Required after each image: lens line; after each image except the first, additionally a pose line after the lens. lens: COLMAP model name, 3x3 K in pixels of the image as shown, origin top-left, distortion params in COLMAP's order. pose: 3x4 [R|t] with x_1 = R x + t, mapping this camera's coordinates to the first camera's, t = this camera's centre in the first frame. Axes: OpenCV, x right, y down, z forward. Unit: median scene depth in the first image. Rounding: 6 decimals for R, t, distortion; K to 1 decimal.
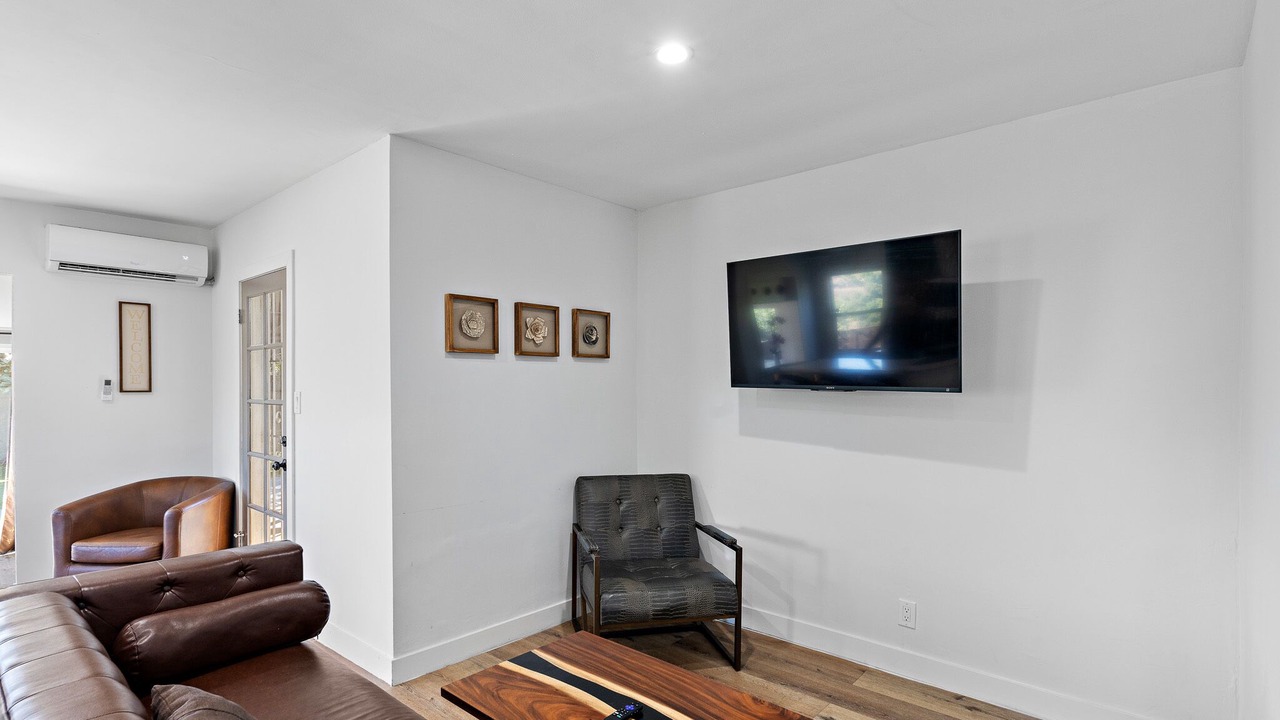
lens RADIAL K [[616.2, 0, 640.0], [0, 616.2, 385.8], [0, 0, 1]] dist [-0.002544, -0.000040]
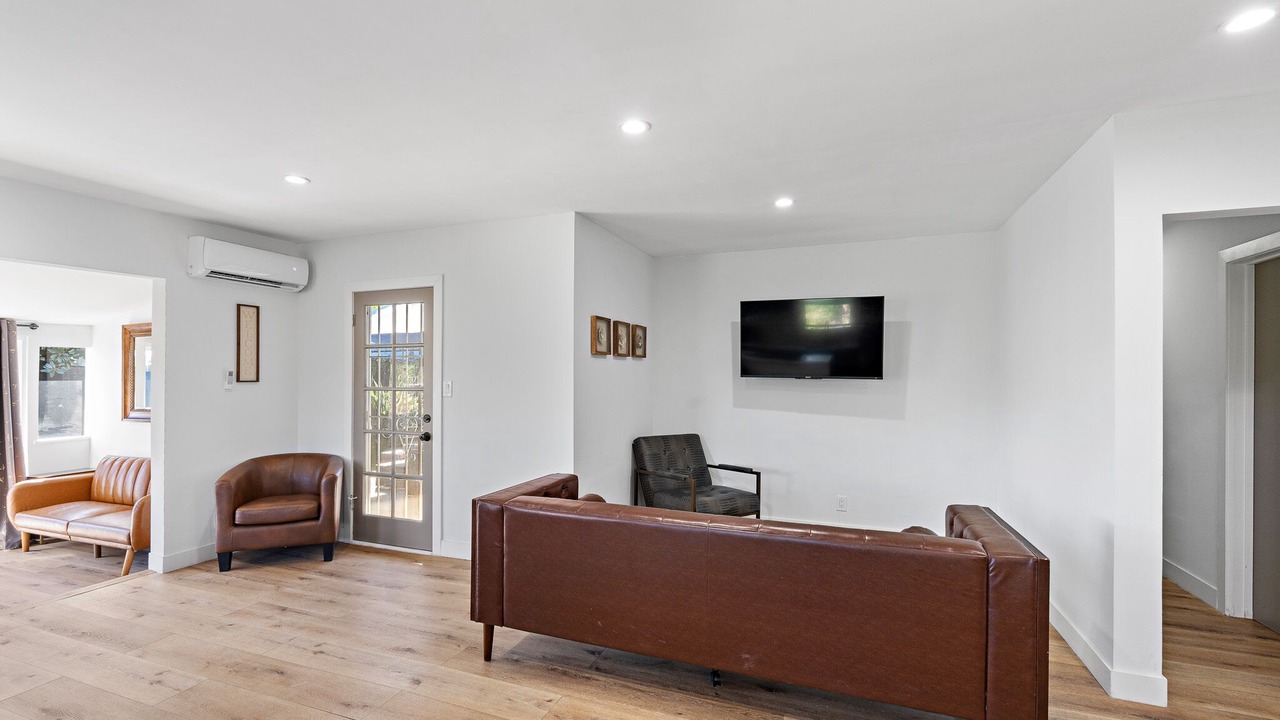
lens RADIAL K [[565.7, 0, 606.5], [0, 565.7, 373.9], [0, 0, 1]] dist [0.003137, -0.001205]
pose [[0.944425, 0.001272, 0.328724, -0.607279], [0.001448, 0.999967, -0.008029, 0.005162], [-0.328723, 0.008059, 0.944392, -0.264322]]
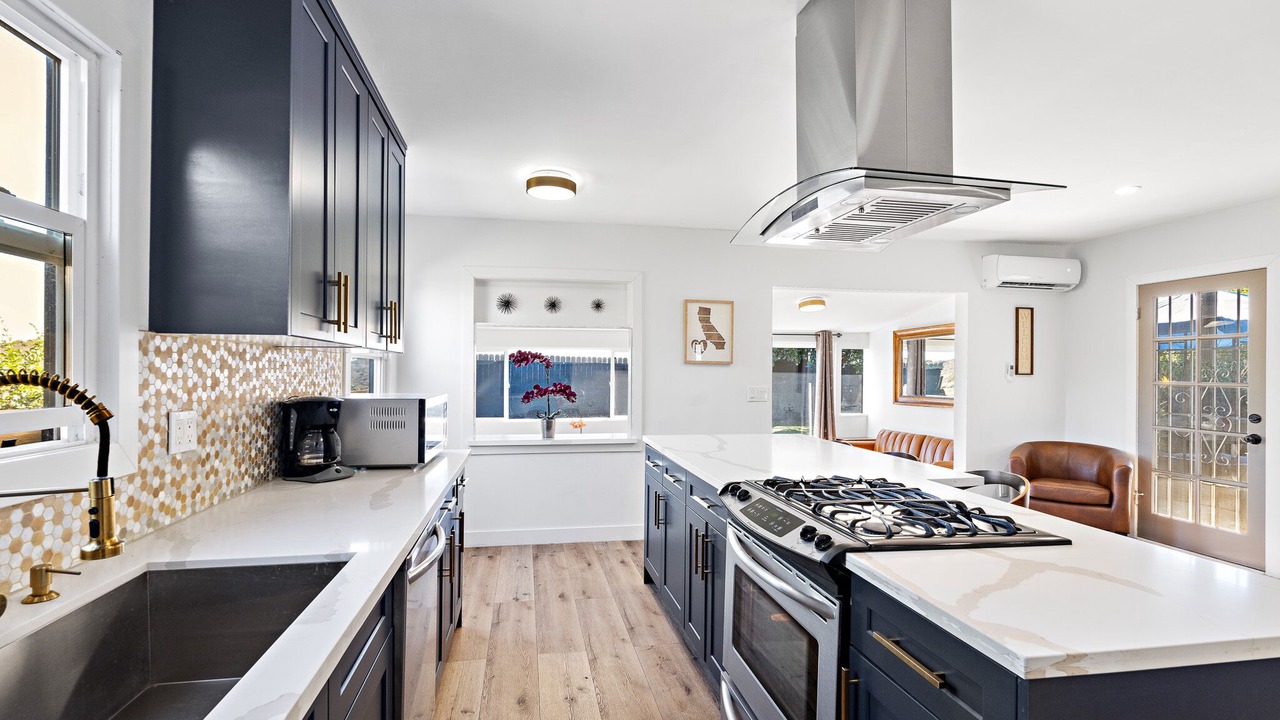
lens RADIAL K [[565.7, 0, 642.7], [0, 565.7, 361.3], [0, 0, 1]] dist [0.003137, -0.001205]
pose [[0.795713, -0.002647, -0.605668, -0.838708], [-0.011973, 0.999726, -0.020100, 0.017857], [0.605555, 0.023245, 0.795464, -0.536935]]
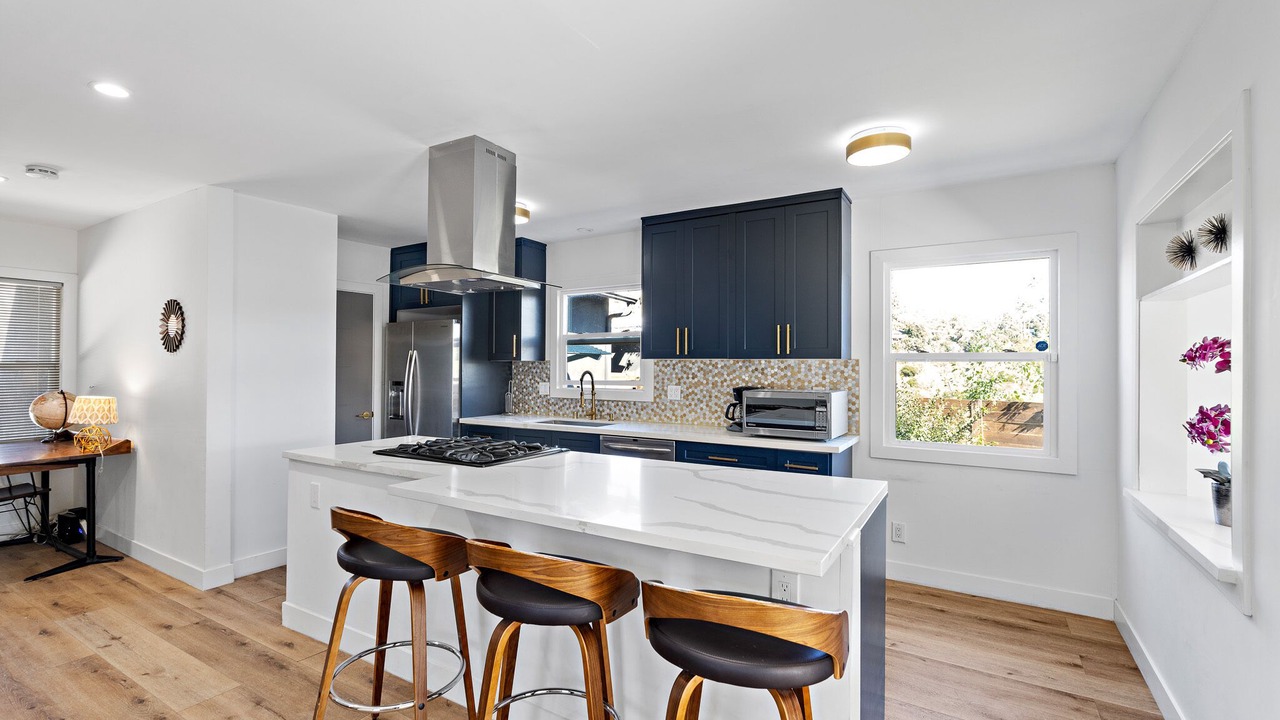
lens RADIAL K [[565.7, 0, 619.9], [0, 565.7, 359.6], [0, 0, 1]] dist [0.003137, -0.001205]
pose [[-0.988580, -0.002474, -0.150674, -1.067542], [-0.001452, 0.999975, -0.006894, 0.003522], [0.150687, -0.006596, -0.988560, 0.770221]]
